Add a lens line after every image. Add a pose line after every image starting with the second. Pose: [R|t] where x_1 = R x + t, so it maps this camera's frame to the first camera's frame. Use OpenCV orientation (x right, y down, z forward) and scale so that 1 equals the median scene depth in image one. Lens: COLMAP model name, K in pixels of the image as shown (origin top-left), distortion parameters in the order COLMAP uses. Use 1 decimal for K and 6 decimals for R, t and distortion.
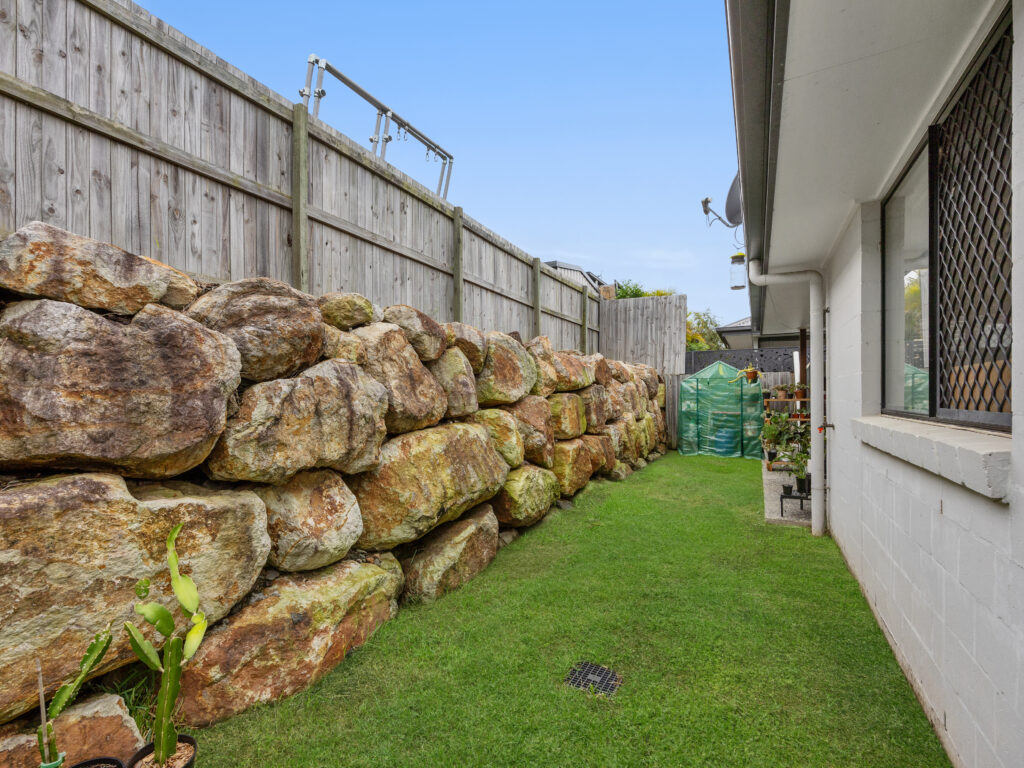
lens RADIAL K [[461.3, 0, 507.3], [0, 461.3, 385.3], [0, 0, 1]] dist [-0.000194, 0.000221]
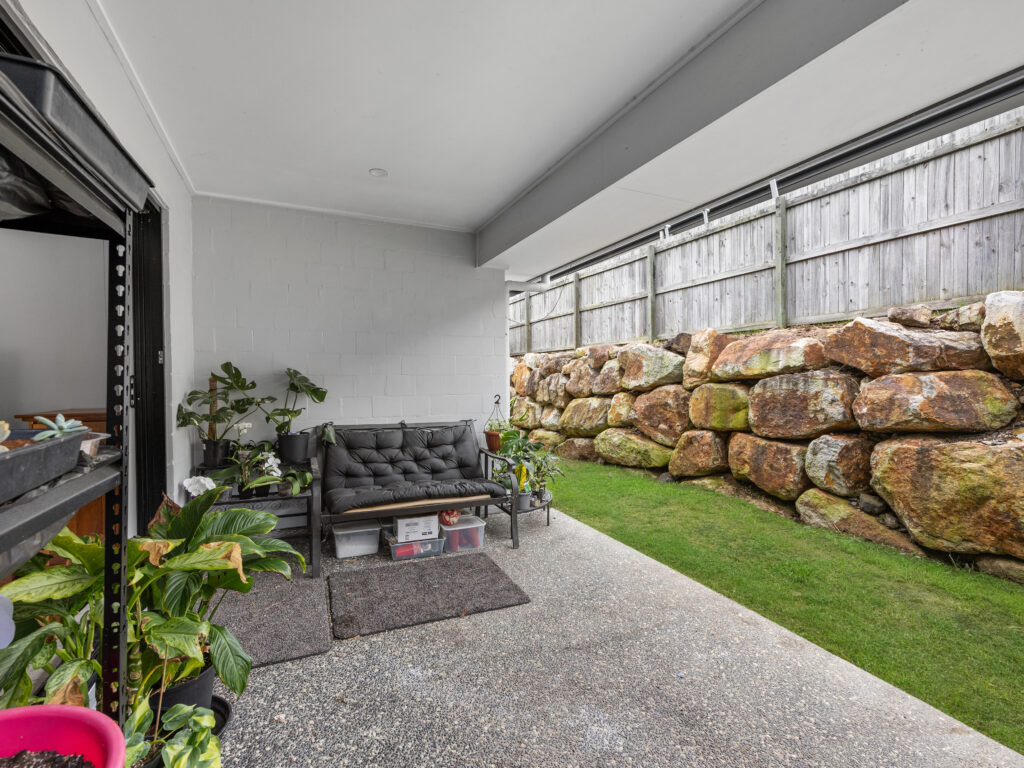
lens RADIAL K [[461.3, 0, 507.3], [0, 461.3, 385.3], [0, 0, 1]] dist [-0.000194, 0.000221]
pose [[-0.606841, 0.007827, -0.794785, 1.821846], [0.014624, 0.999892, -0.001319, 0.023503], [0.794689, -0.012423, -0.606890, 1.975678]]
